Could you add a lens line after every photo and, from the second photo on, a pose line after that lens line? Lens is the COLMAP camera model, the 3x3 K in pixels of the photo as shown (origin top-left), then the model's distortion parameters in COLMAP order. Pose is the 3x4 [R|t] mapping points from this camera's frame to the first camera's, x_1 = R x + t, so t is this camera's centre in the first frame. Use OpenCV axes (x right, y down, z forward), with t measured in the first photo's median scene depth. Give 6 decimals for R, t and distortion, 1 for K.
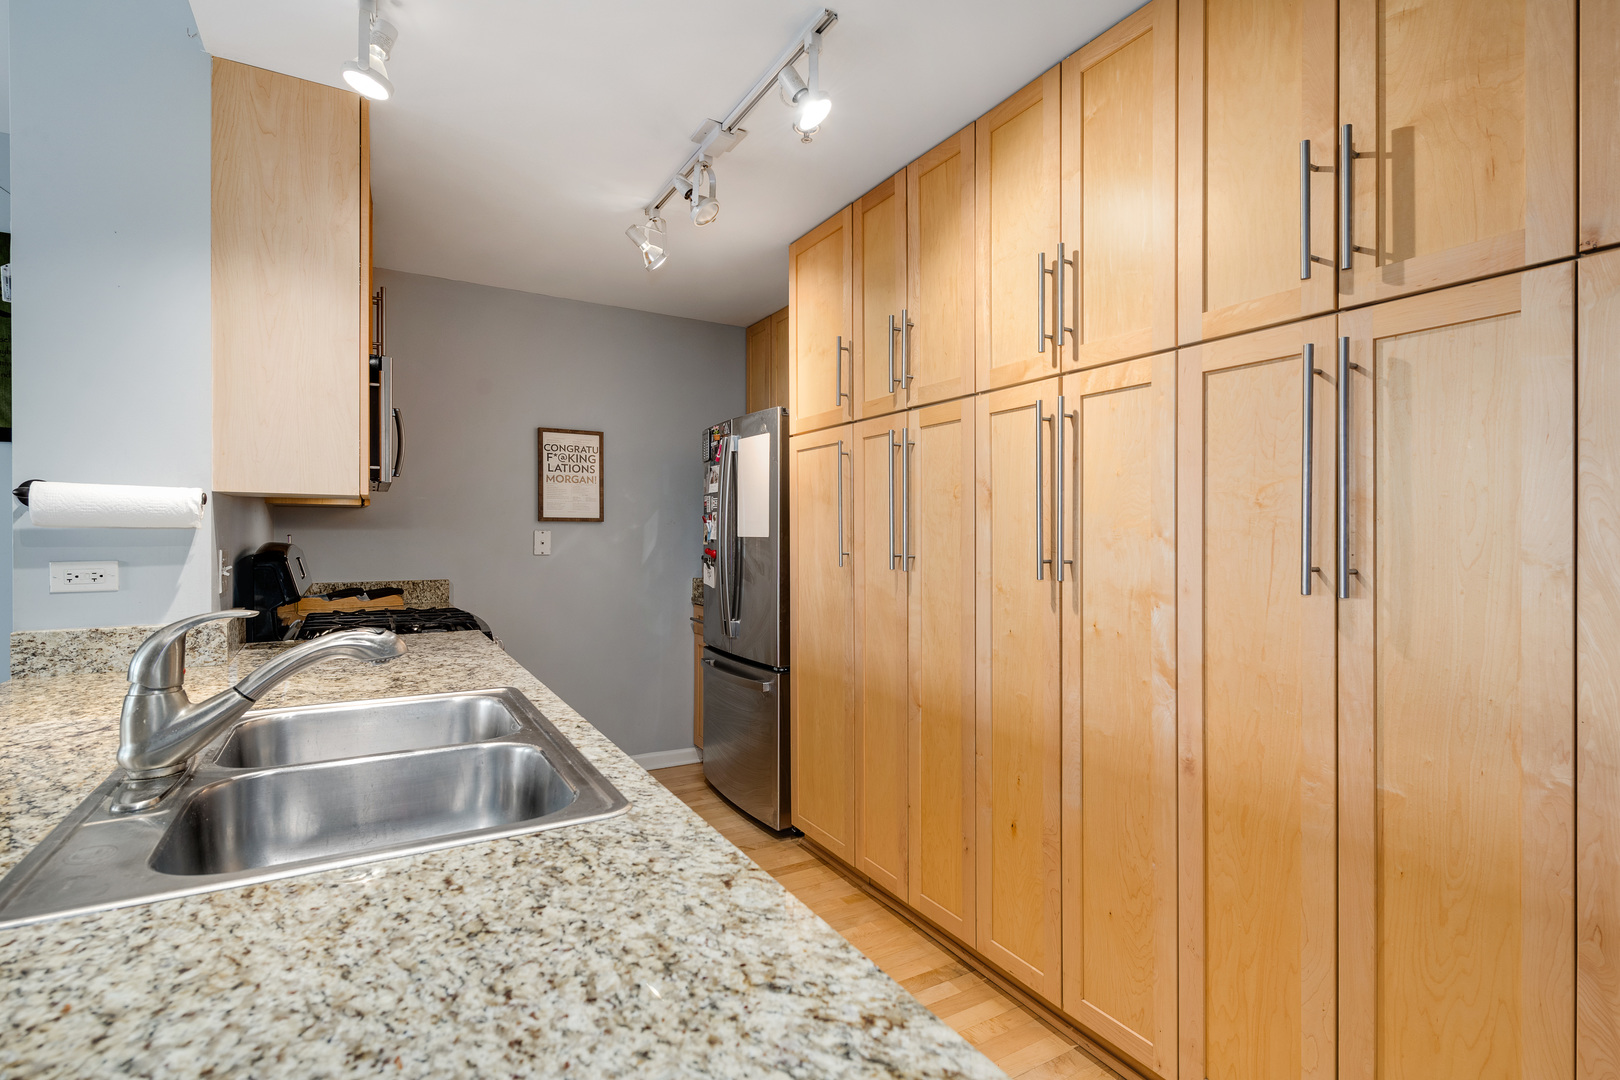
lens RADIAL K [[758.2, 0, 799.6], [0, 758.2, 534.5], [0, 0, 1]] dist [0.003056, -0.001545]
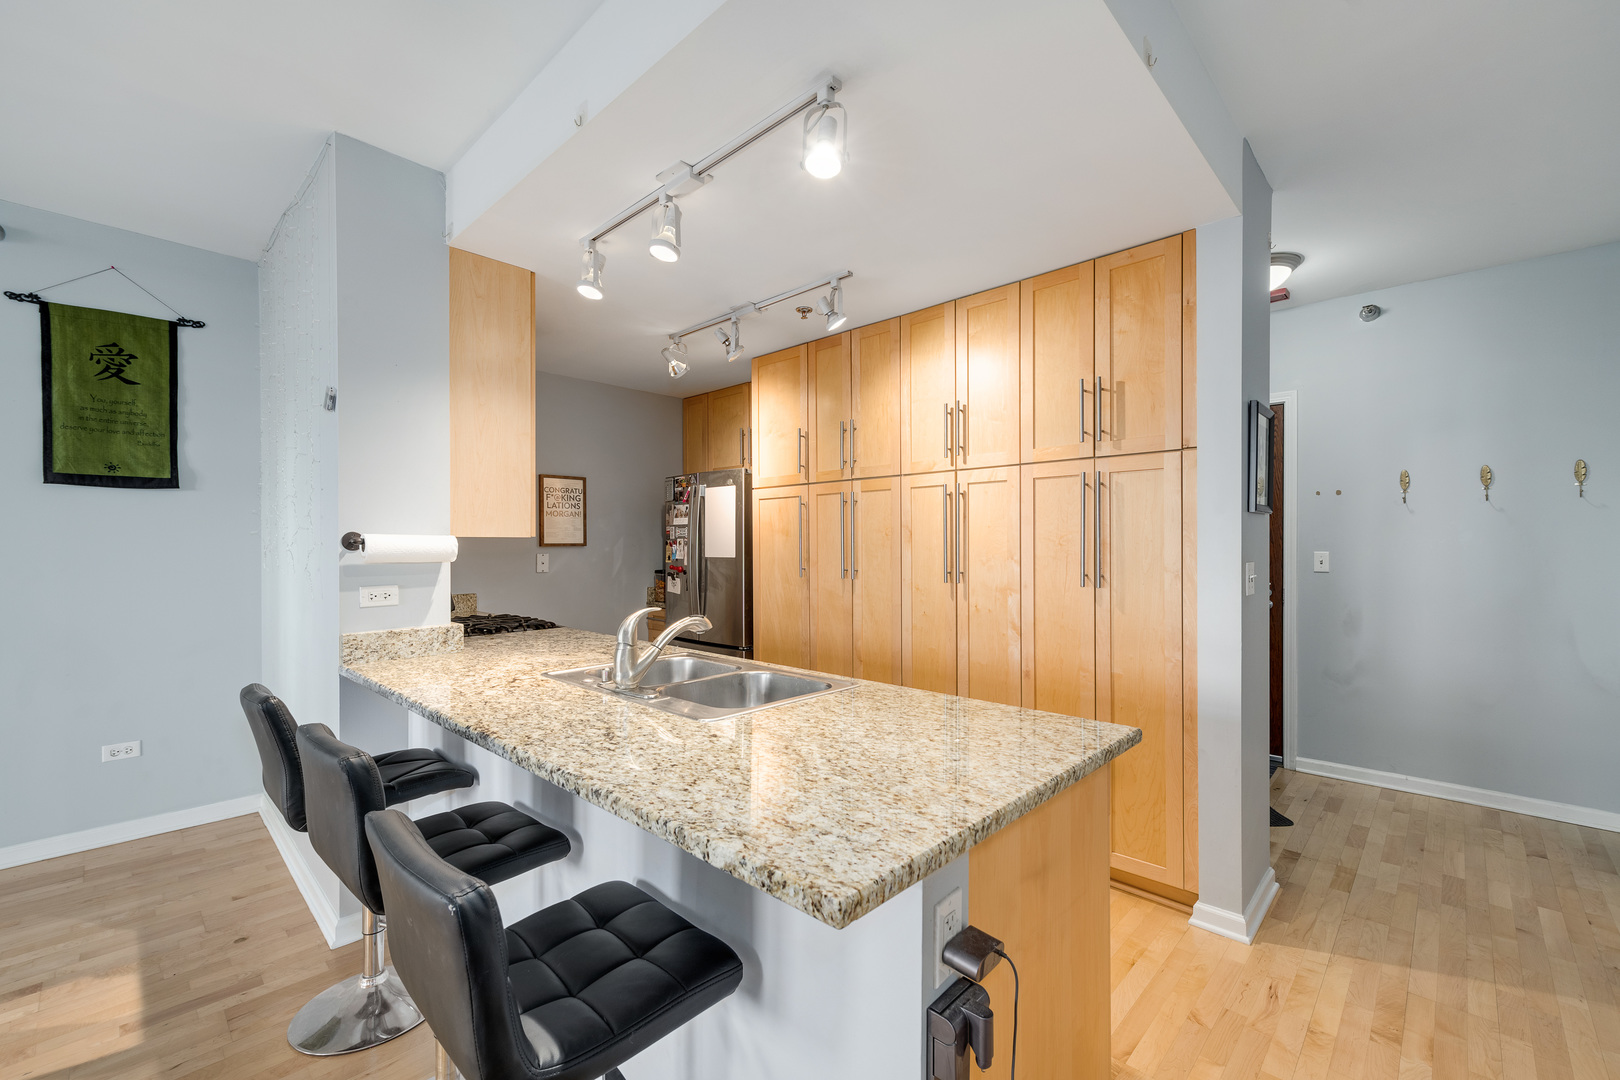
lens RADIAL K [[676.5, 0, 802.7], [0, 676.5, 547.8], [0, 0, 1]] dist [0.005099, 0.000787]
pose [[0.960074, -0.009473, 0.279587, -0.466111], [0.008107, 0.999949, 0.006042, -0.036689], [-0.279630, -0.003534, 0.960101, -0.461734]]
